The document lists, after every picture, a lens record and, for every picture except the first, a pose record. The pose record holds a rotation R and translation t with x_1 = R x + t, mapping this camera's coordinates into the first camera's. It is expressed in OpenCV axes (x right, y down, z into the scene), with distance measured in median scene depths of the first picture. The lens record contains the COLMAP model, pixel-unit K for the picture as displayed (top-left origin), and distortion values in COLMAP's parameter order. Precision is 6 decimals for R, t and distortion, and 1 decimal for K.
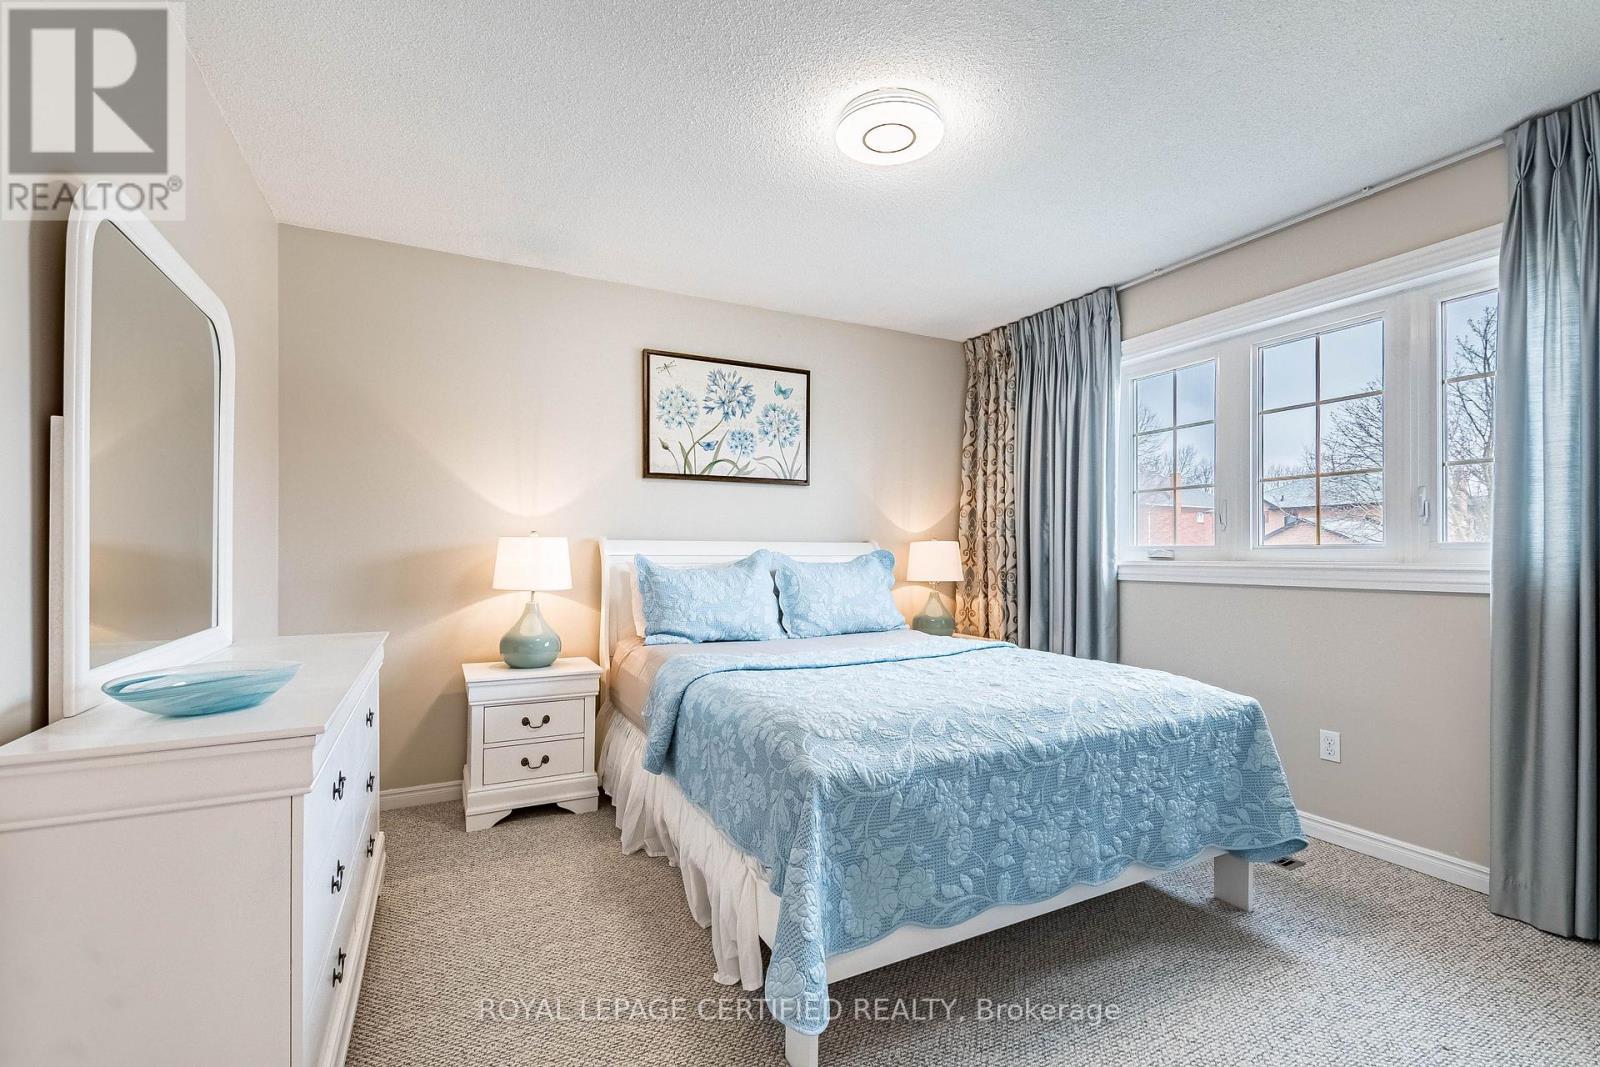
lens RADIAL K [[701.1, 0, 800.0], [0, 701.1, 533.5], [0, 0, 1]] dist [0.004642, -0.000071]
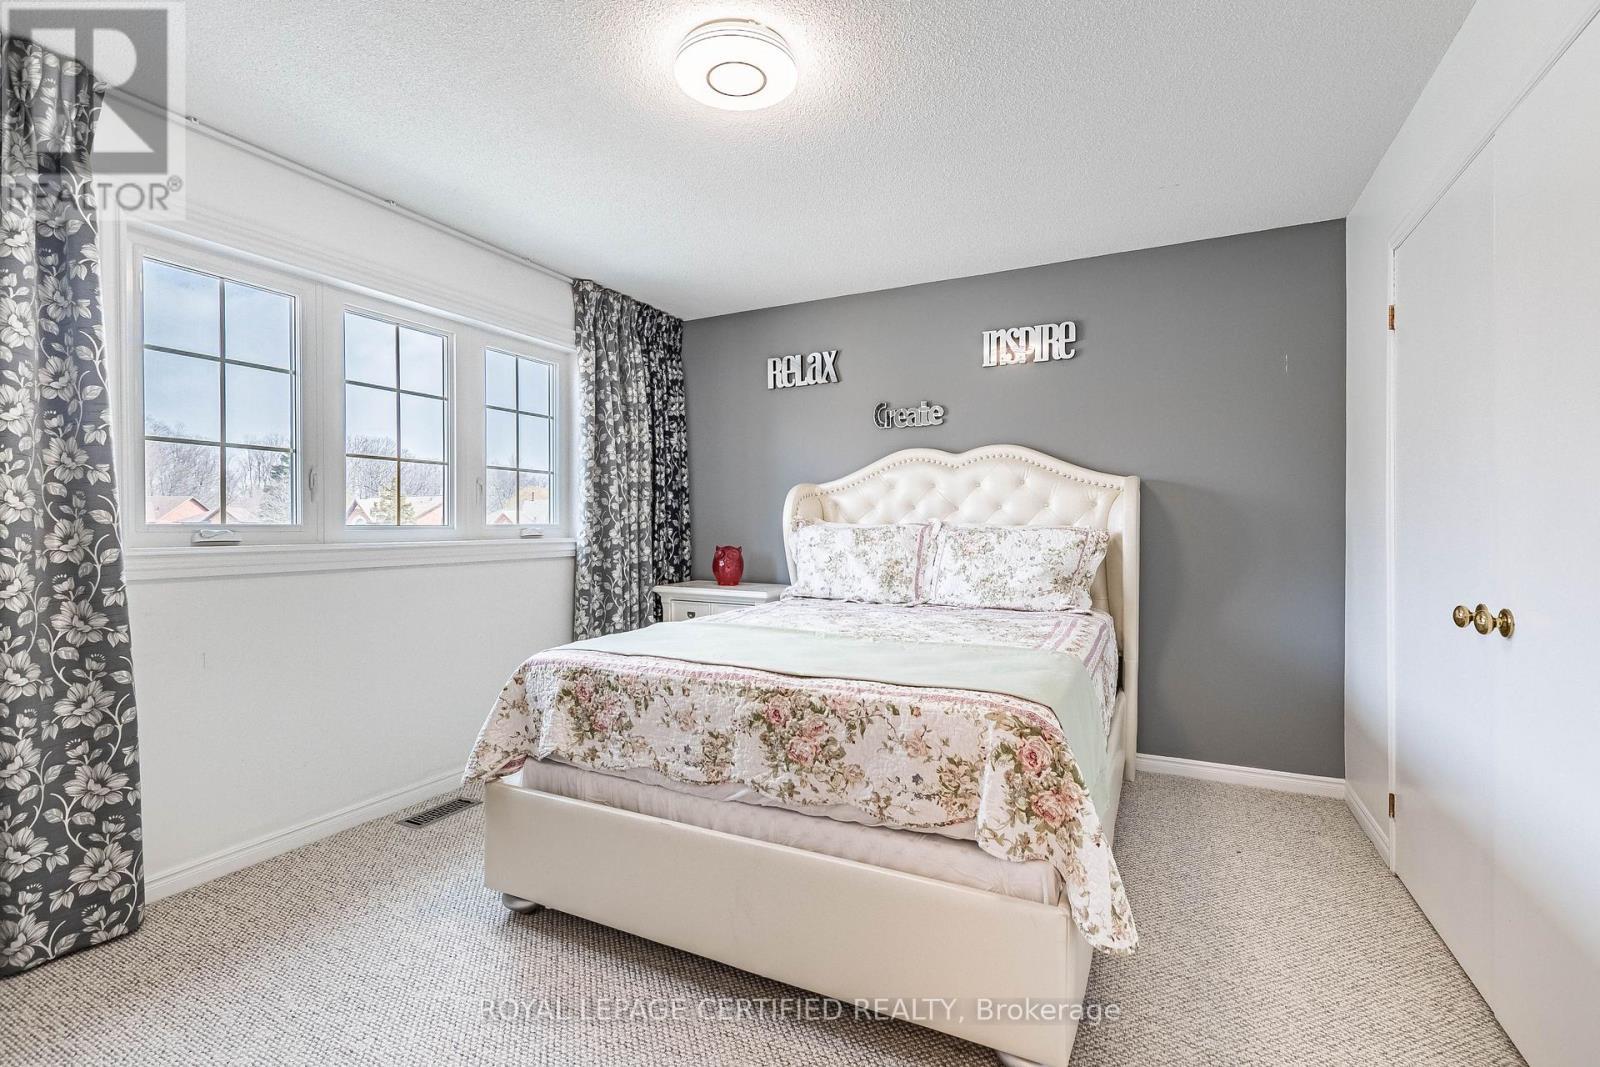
lens RADIAL K [[701.1, 0, 800.0], [0, 701.1, 533.5], [0, 0, 1]] dist [0.004642, -0.000071]
pose [[-0.588646, -0.004622, 0.808378, -0.466544], [-0.008312, 0.999965, -0.000335, 0.025126], [-0.808348, -0.006917, -0.588664, 1.133446]]
